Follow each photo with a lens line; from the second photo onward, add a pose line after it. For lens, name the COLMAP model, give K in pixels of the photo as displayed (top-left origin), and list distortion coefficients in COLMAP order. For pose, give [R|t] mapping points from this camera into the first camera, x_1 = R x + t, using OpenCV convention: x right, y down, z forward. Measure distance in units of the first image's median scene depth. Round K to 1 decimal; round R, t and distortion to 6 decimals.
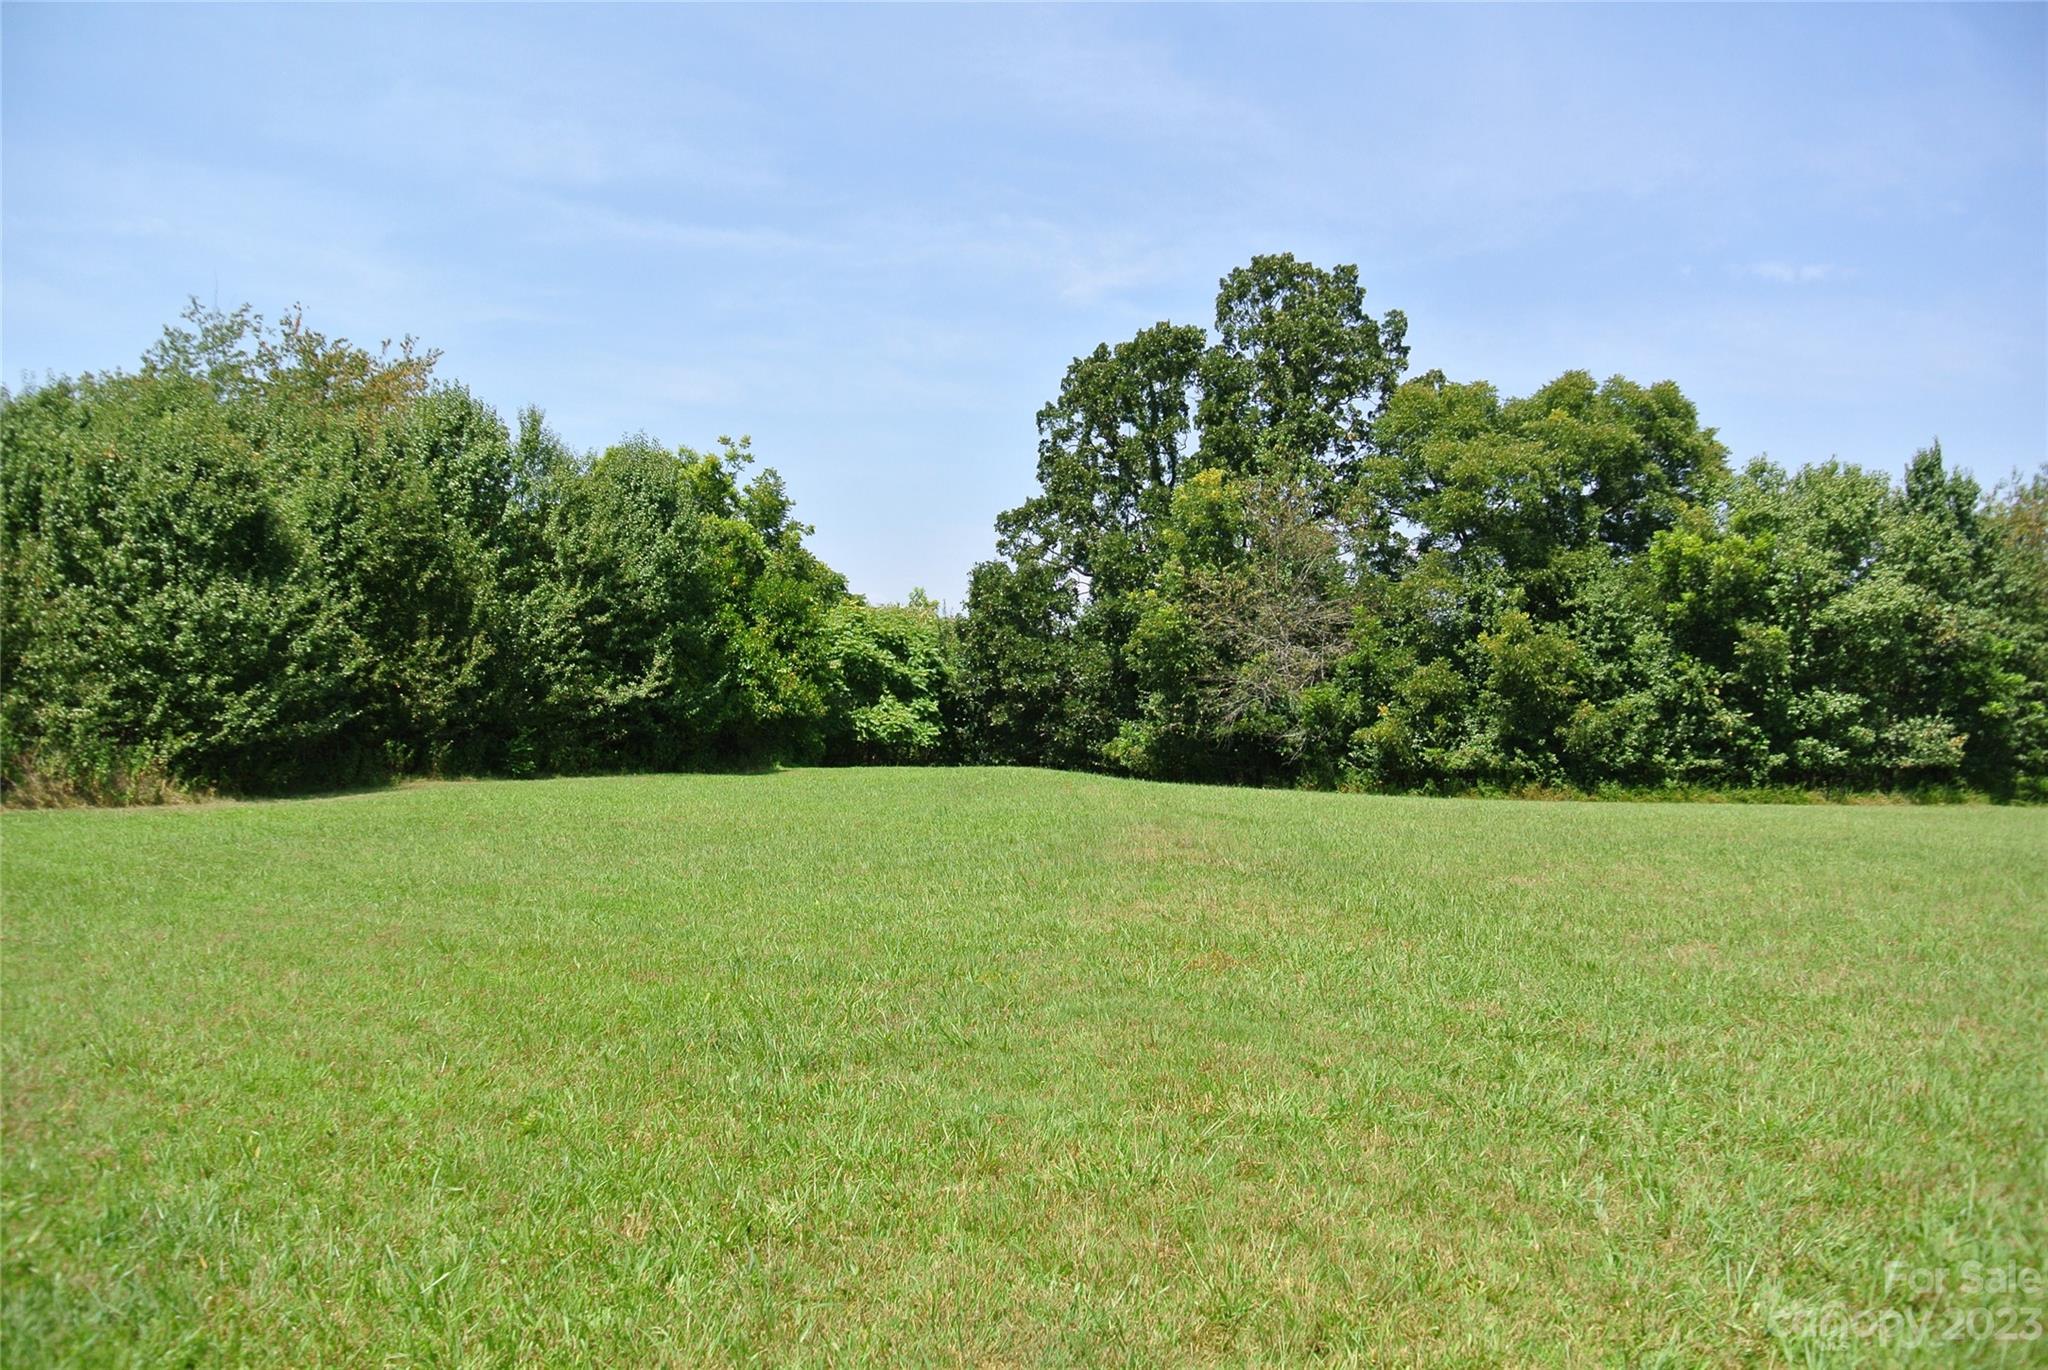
lens RADIAL K [[1597.4, 0, 1028.1], [0, 1597.4, 684.2], [0, 0, 1]] dist [-0.086392, 0.040201]
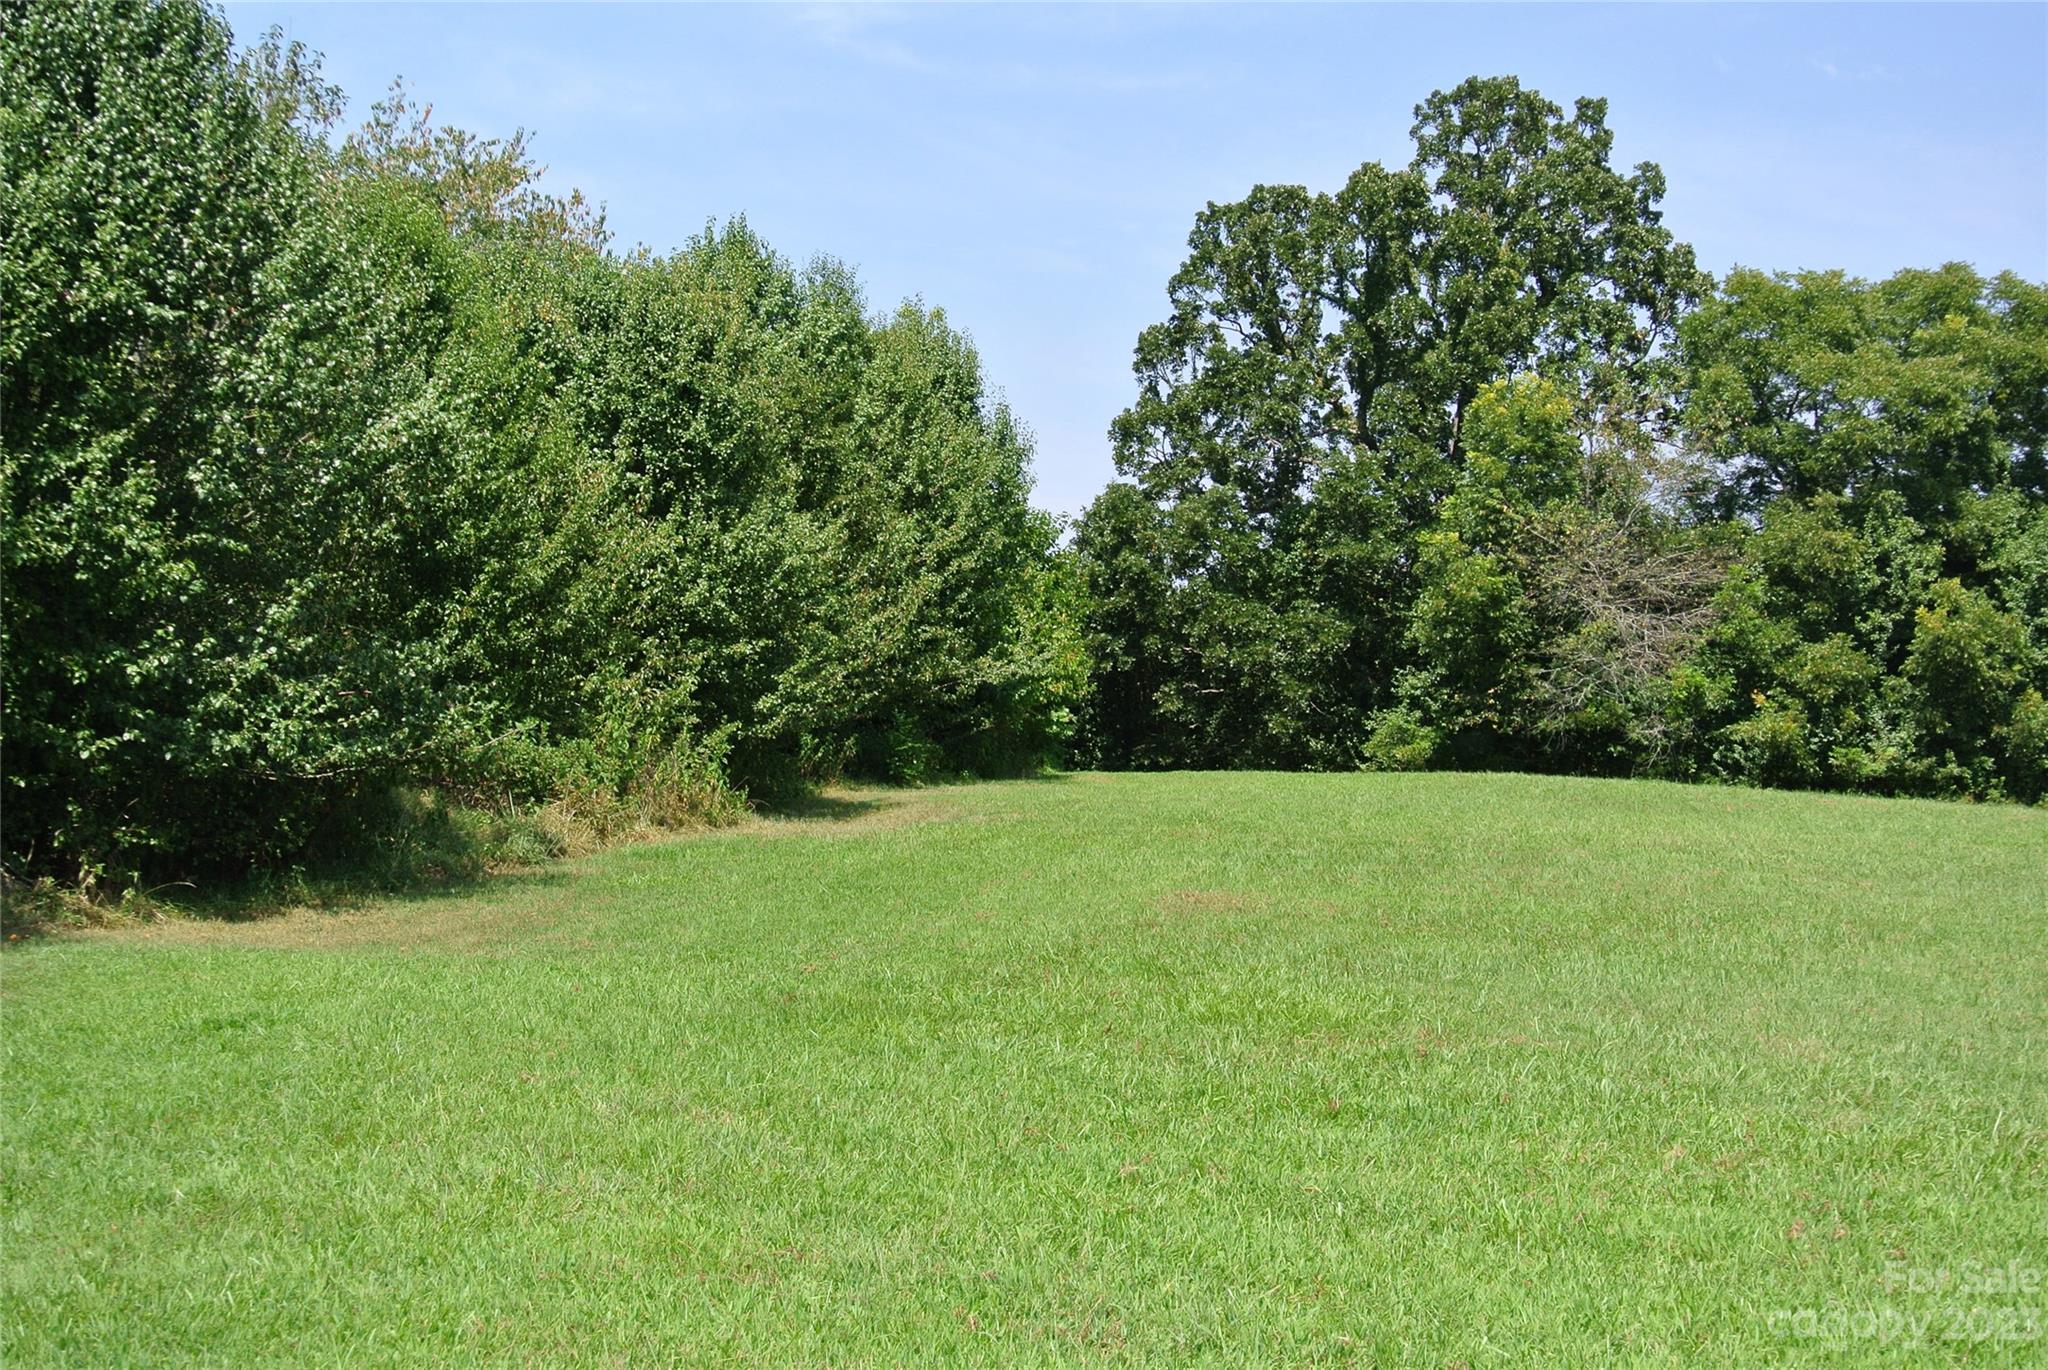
lens RADIAL K [[2352.7, 0, 1024.0], [0, 2352.7, 685.0], [0, 0, 1]] dist [-0.043530, 0.001173]
pose [[0.980839, 0.012005, 0.194451, -0.360412], [-0.015246, 0.999769, 0.015179, -0.002584], [-0.194224, -0.017852, 0.980795, -0.040052]]
